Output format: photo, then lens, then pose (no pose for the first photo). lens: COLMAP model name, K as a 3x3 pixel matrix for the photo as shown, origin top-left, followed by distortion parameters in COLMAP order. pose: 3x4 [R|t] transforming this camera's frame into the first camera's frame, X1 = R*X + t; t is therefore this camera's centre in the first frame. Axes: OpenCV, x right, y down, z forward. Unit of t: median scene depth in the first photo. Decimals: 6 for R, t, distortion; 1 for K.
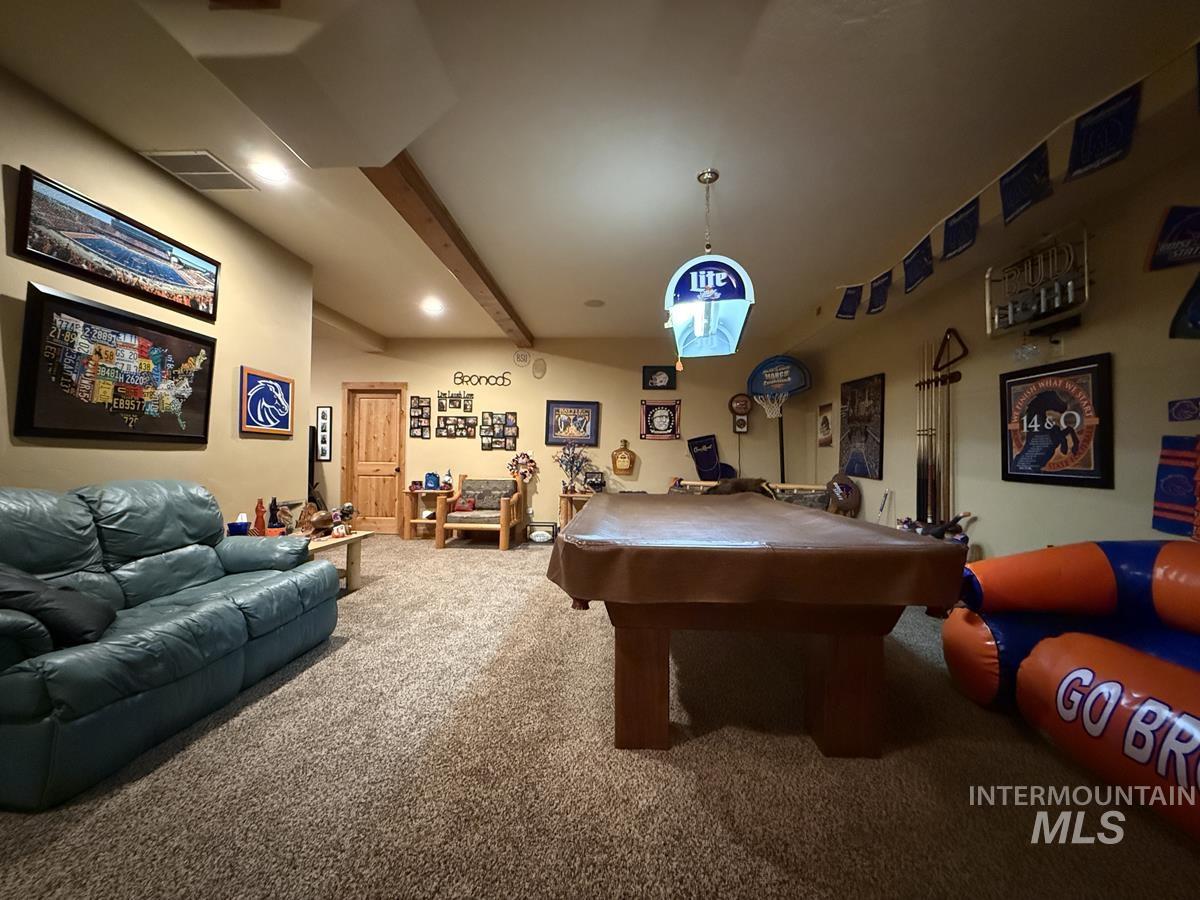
lens RADIAL K [[478.6, 0, 593.6], [0, 478.6, 448.8], [0, 0, 1]] dist [0.000760, -0.000468]
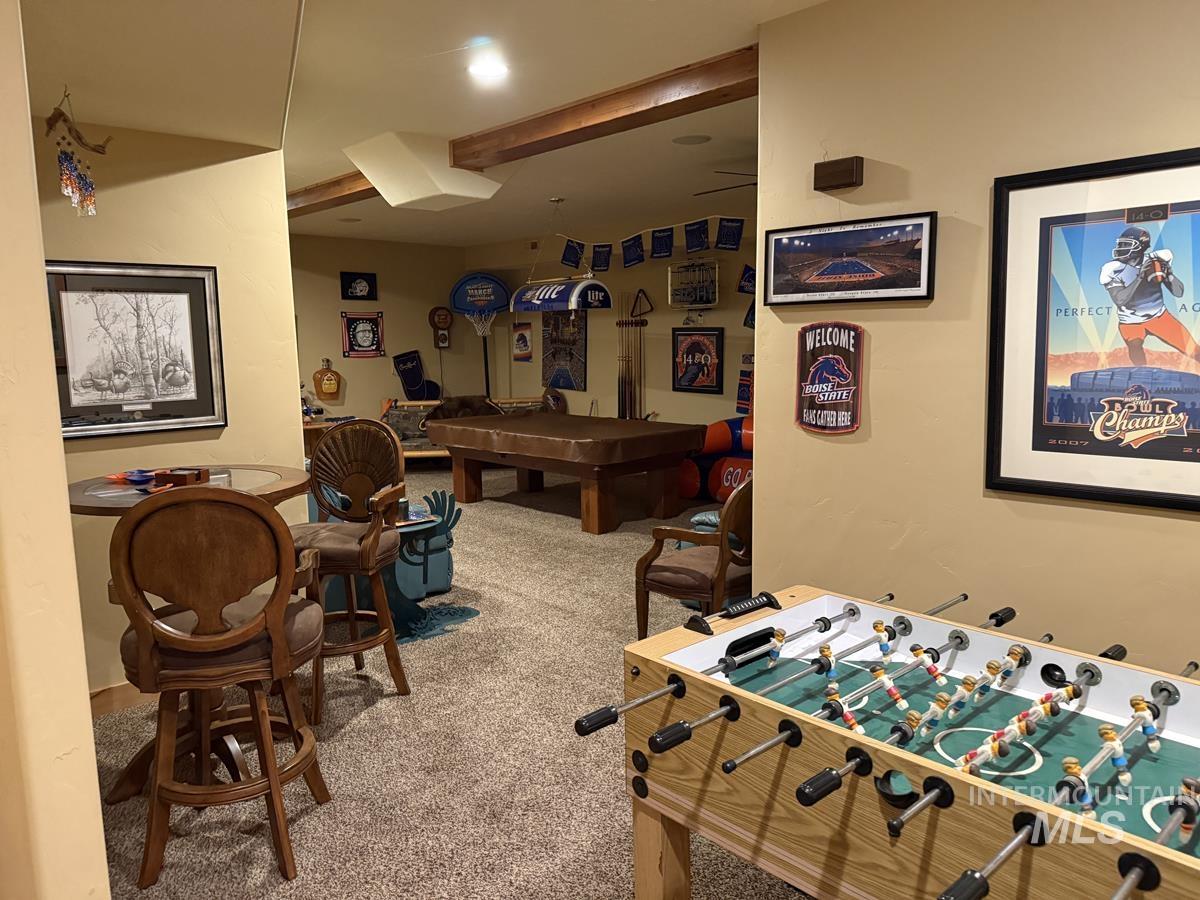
lens RADIAL K [[842.5, 0, 600.0], [0, 842.5, 450.0], [0, 0, 1]] dist [0.130793, -0.193232]
pose [[0.690792, -0.116002, 0.713687, -0.757389], [0.005032, 0.987794, 0.155684, -0.099177], [-0.723036, -0.103954, 0.682944, -0.449461]]
